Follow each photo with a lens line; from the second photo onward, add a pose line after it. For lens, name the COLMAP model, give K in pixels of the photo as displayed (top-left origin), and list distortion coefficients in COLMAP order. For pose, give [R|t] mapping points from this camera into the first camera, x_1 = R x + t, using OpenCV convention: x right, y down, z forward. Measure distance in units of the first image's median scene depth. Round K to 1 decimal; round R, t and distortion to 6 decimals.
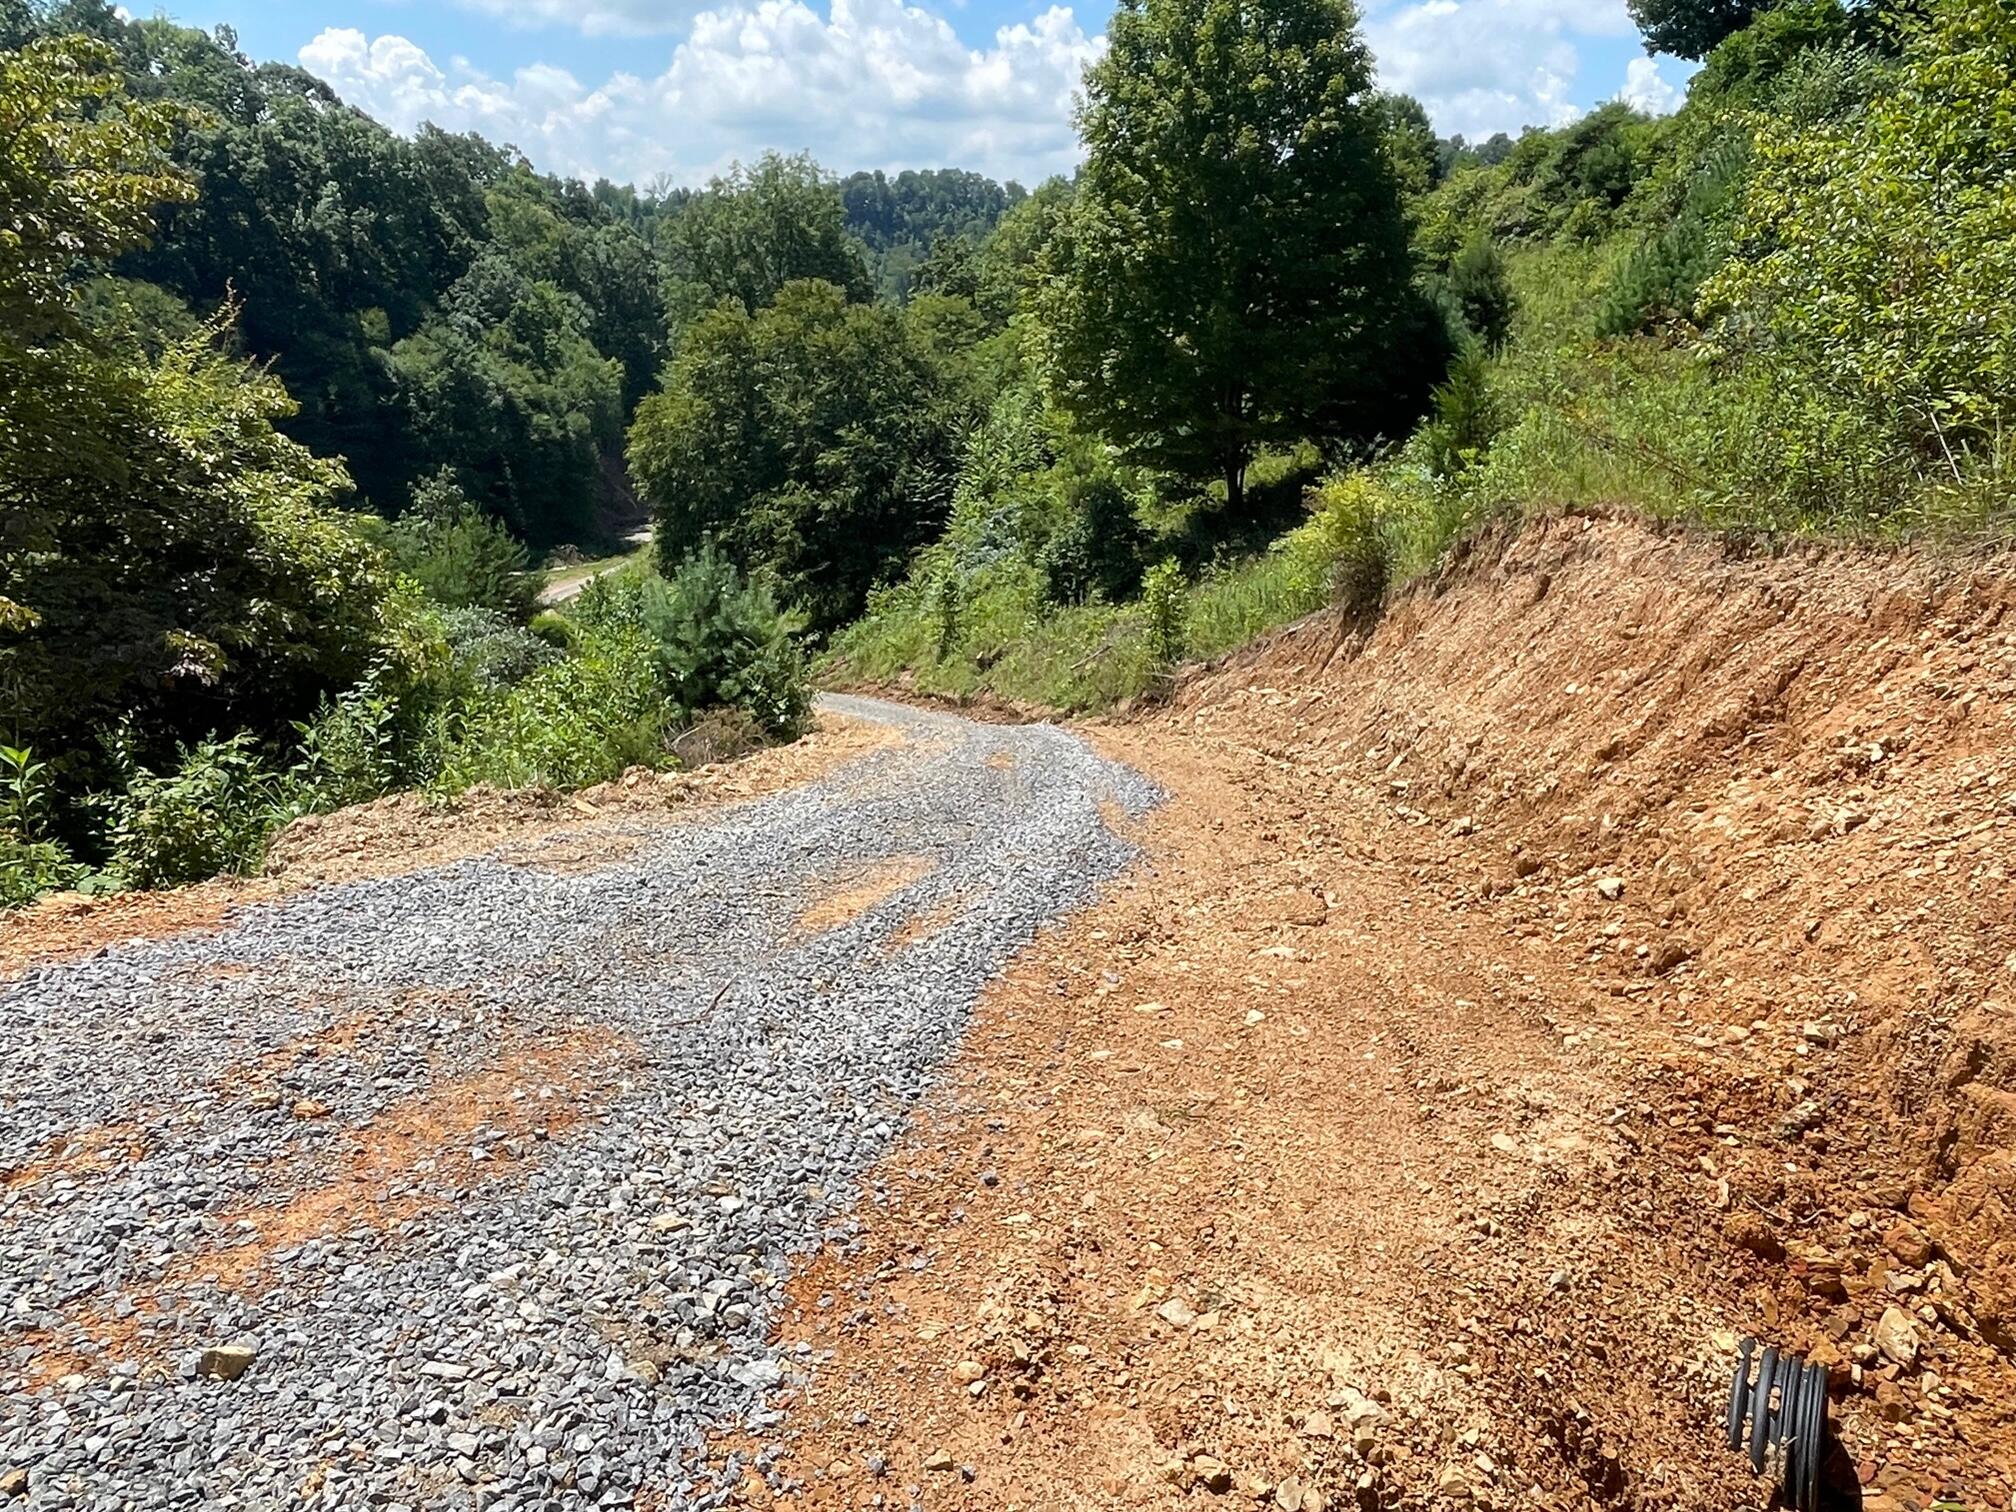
lens RADIAL K [[1490.0, 0, 1008.0], [0, 1490.0, 756.0], [0, 0, 1]] dist [0.055981, -0.113038]
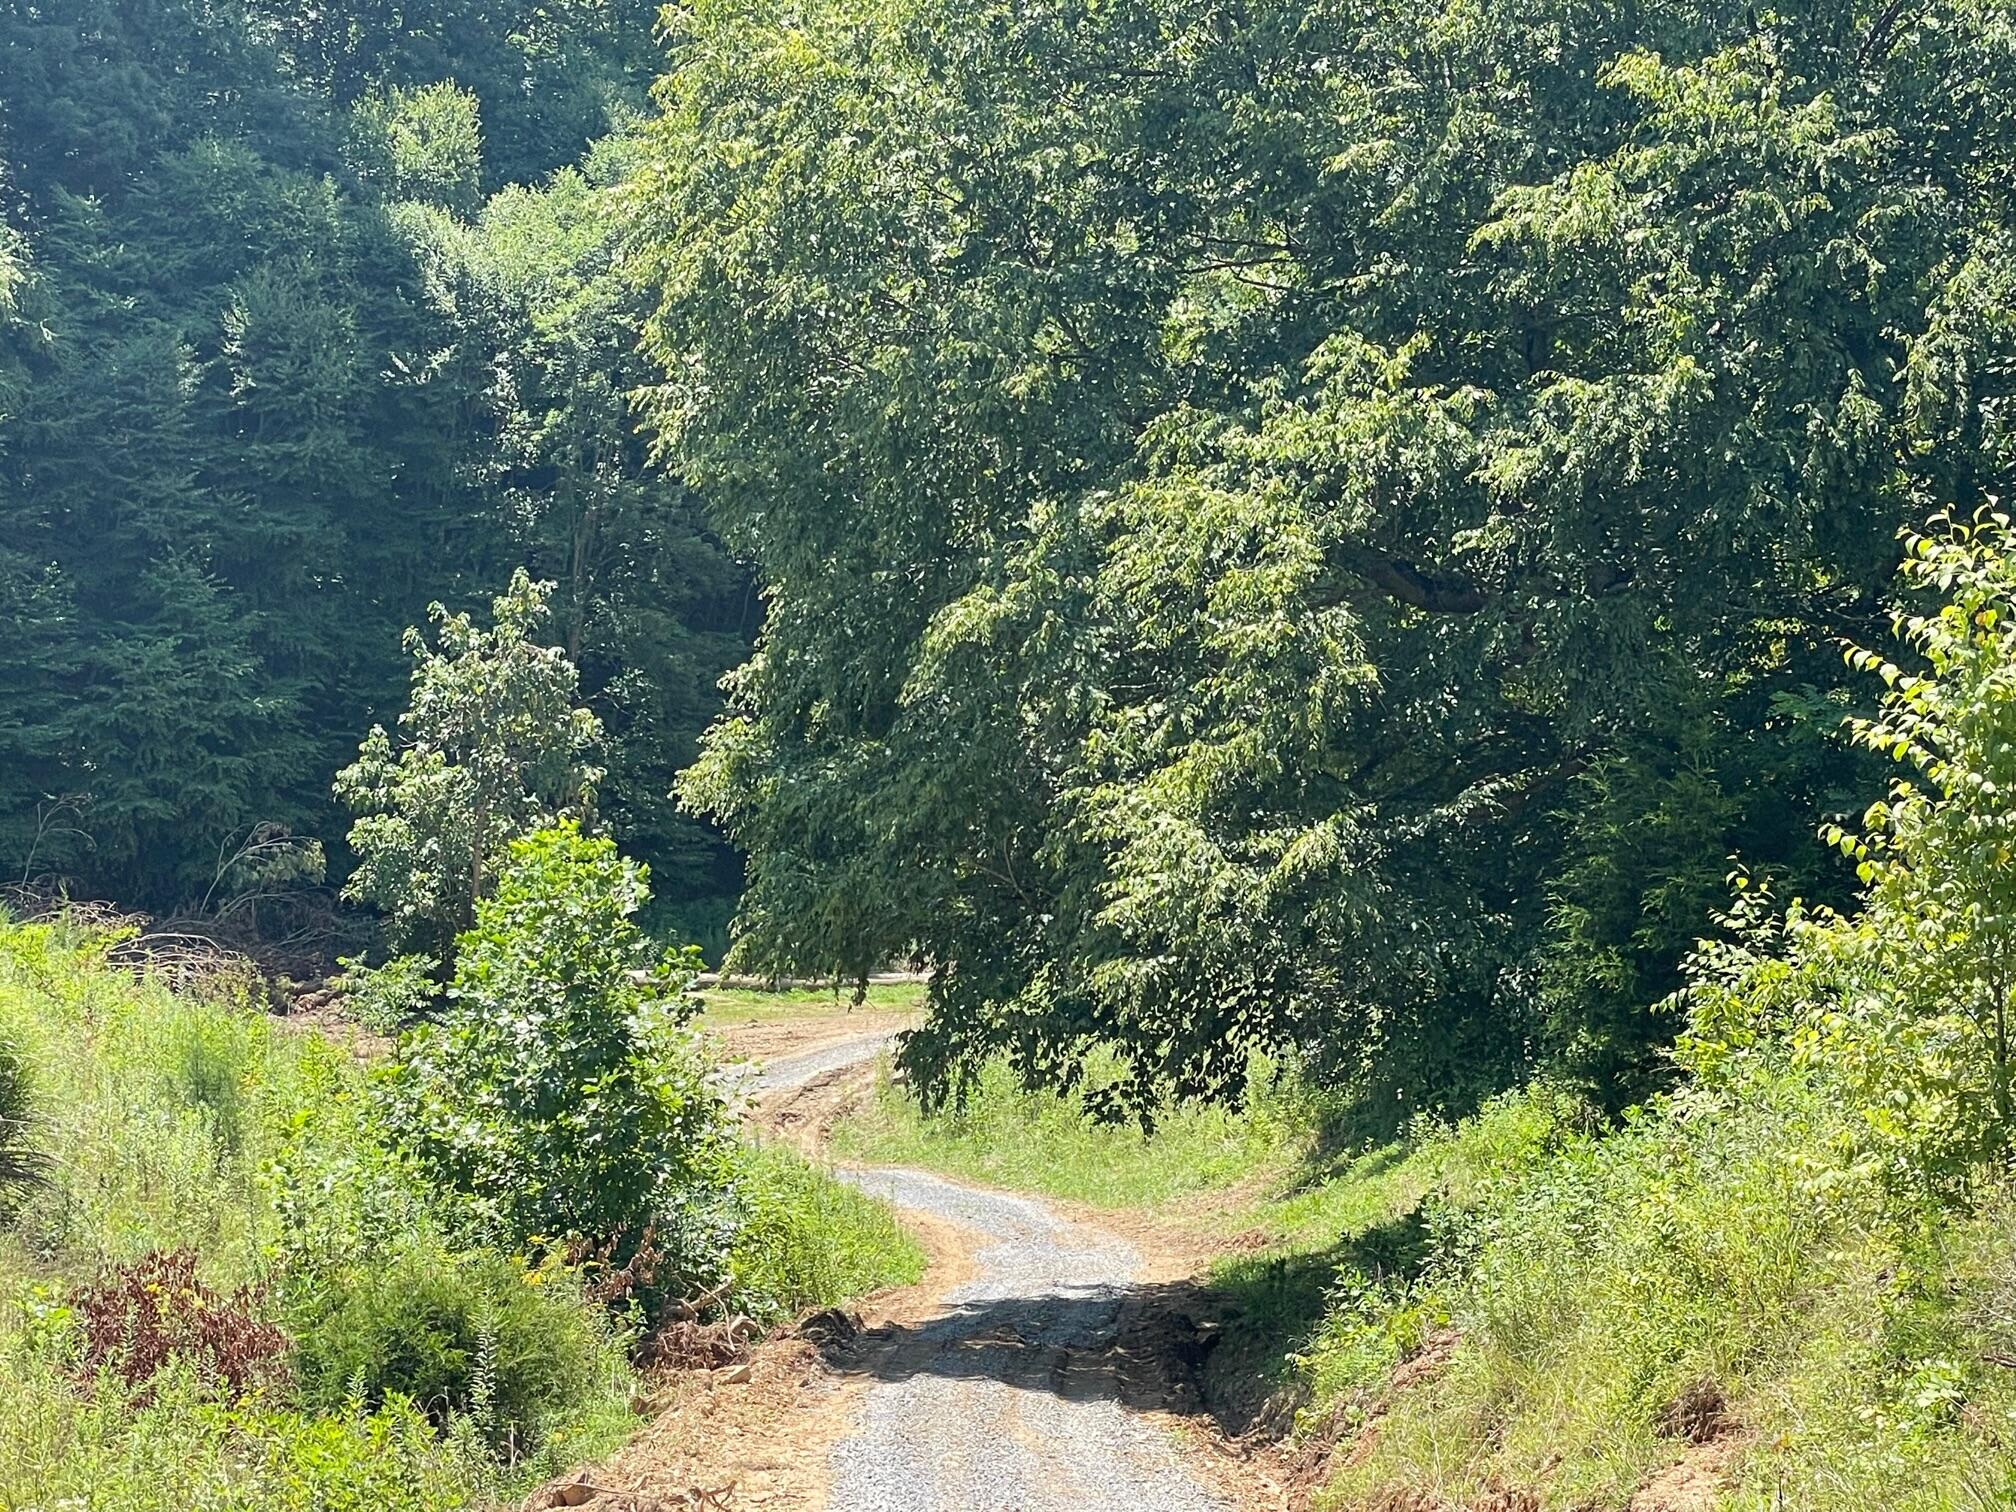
lens RADIAL K [[4422.1, 0, 1008.0], [0, 4422.1, 756.0], [0, 0, 1]] dist [0.064979, 0.384927]
pose [[0.933833, 0.042785, -0.355141, 0.009731], [-0.115531, 0.975688, -0.186240, -0.030168], [0.338538, 0.214947, 0.916073, 0.510466]]
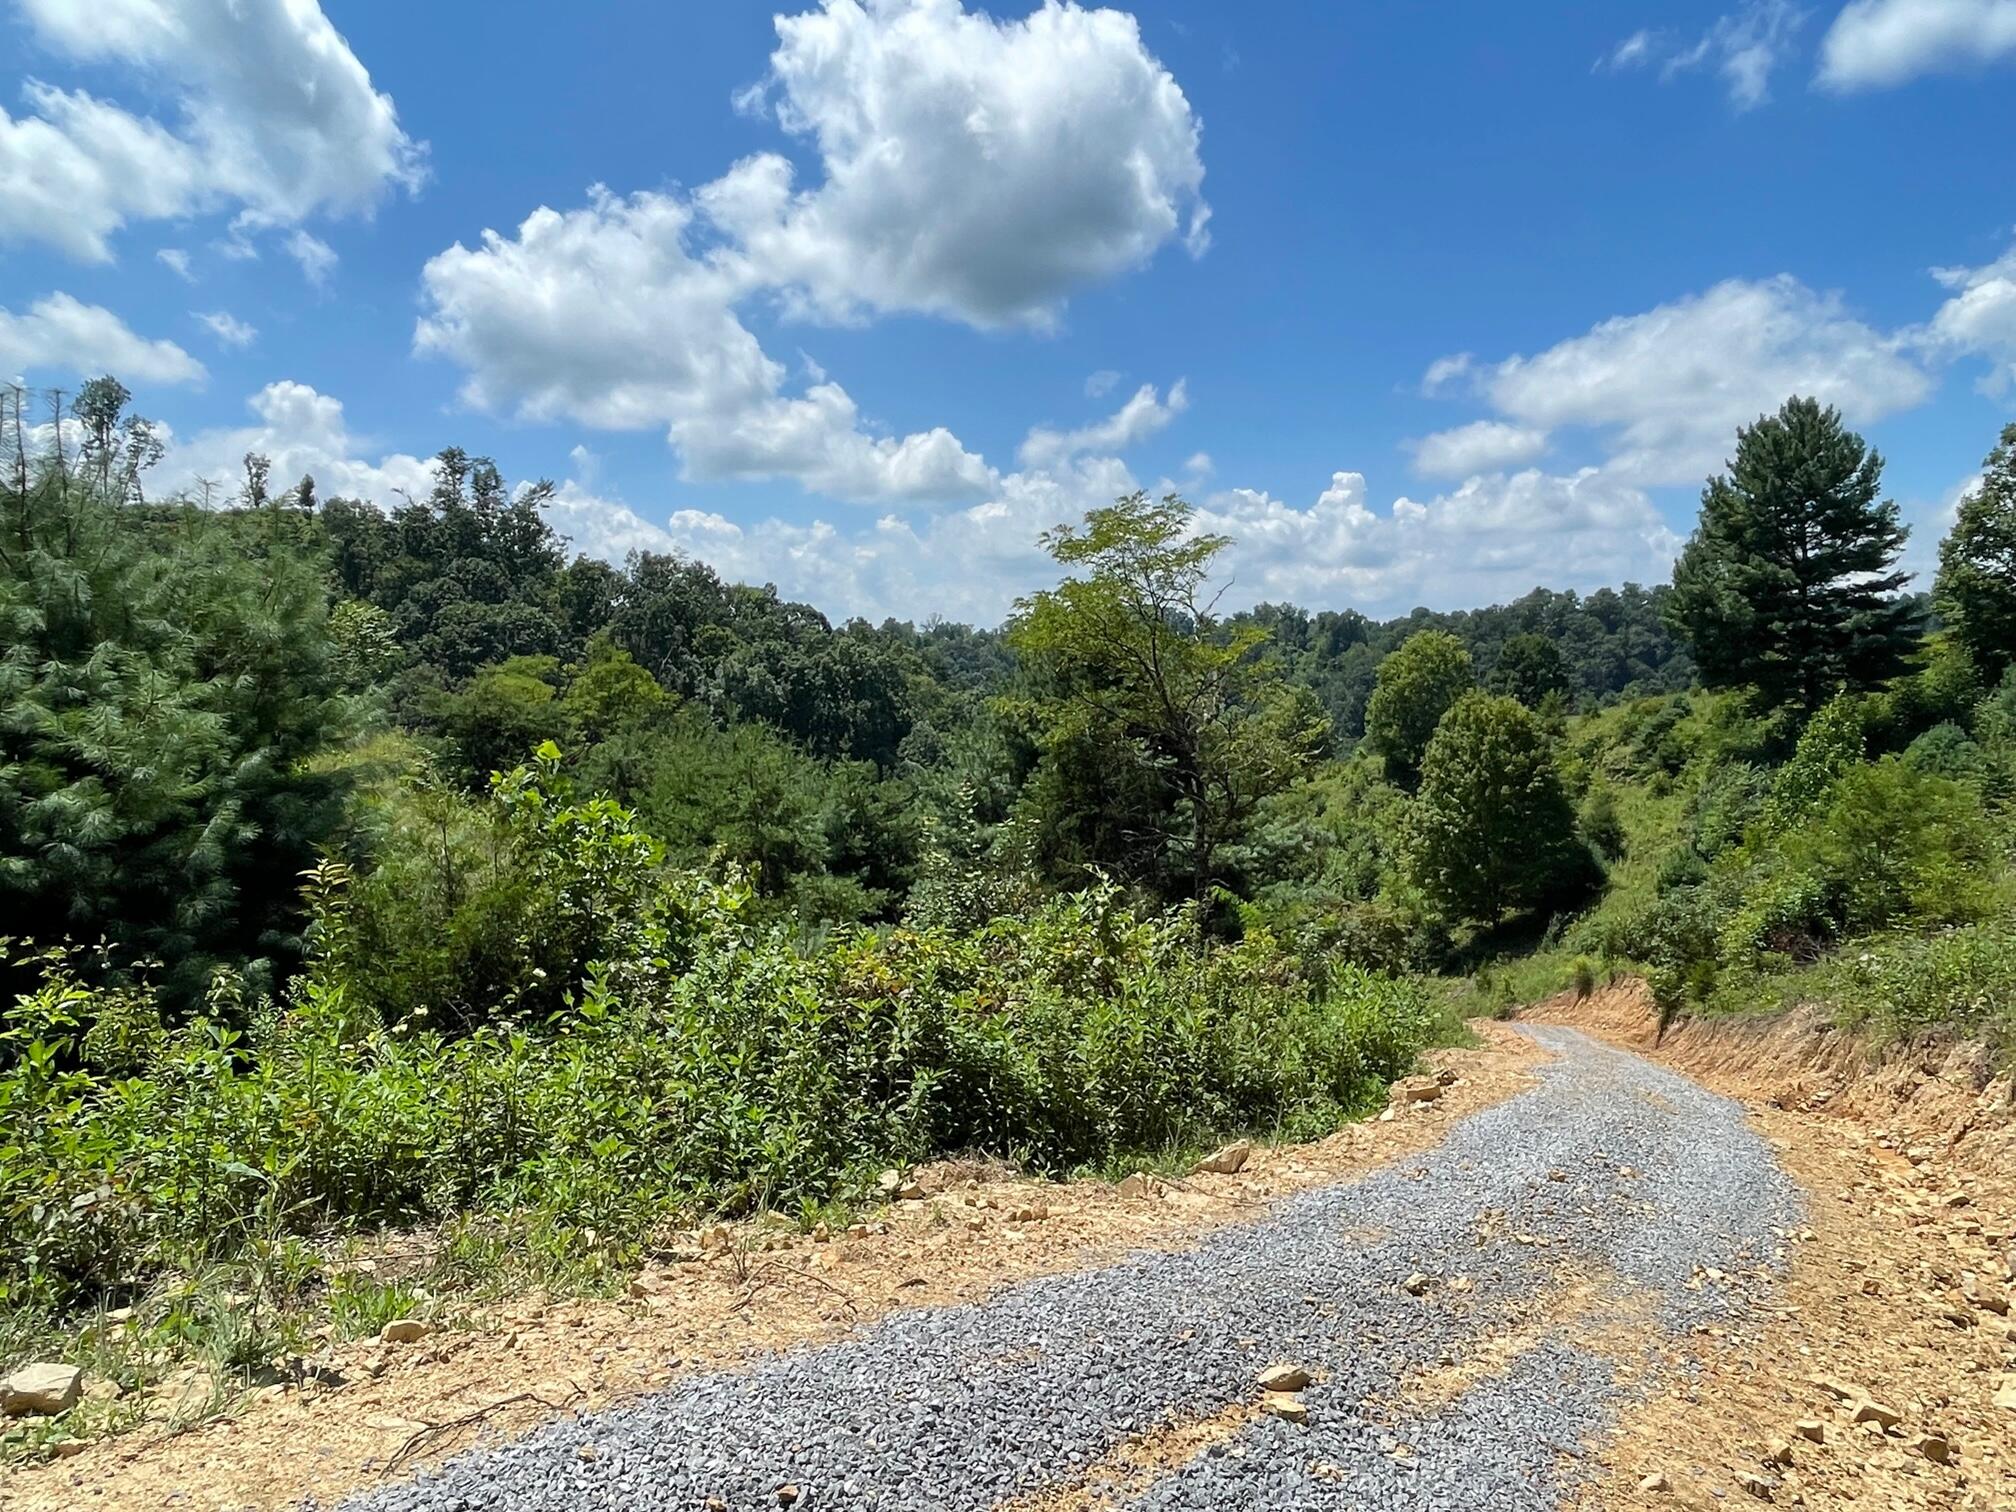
lens RADIAL K [[1316.5, 0, 1008.0], [0, 1316.5, 756.0], [0, 0, 1]] dist [0.026594, -0.061118]
pose [[0.992106, 0.009562, -0.125034, -0.210484], [-0.039534, 0.970091, -0.239501, 0.047720], [0.119004, 0.242554, 0.962811, -0.664744]]
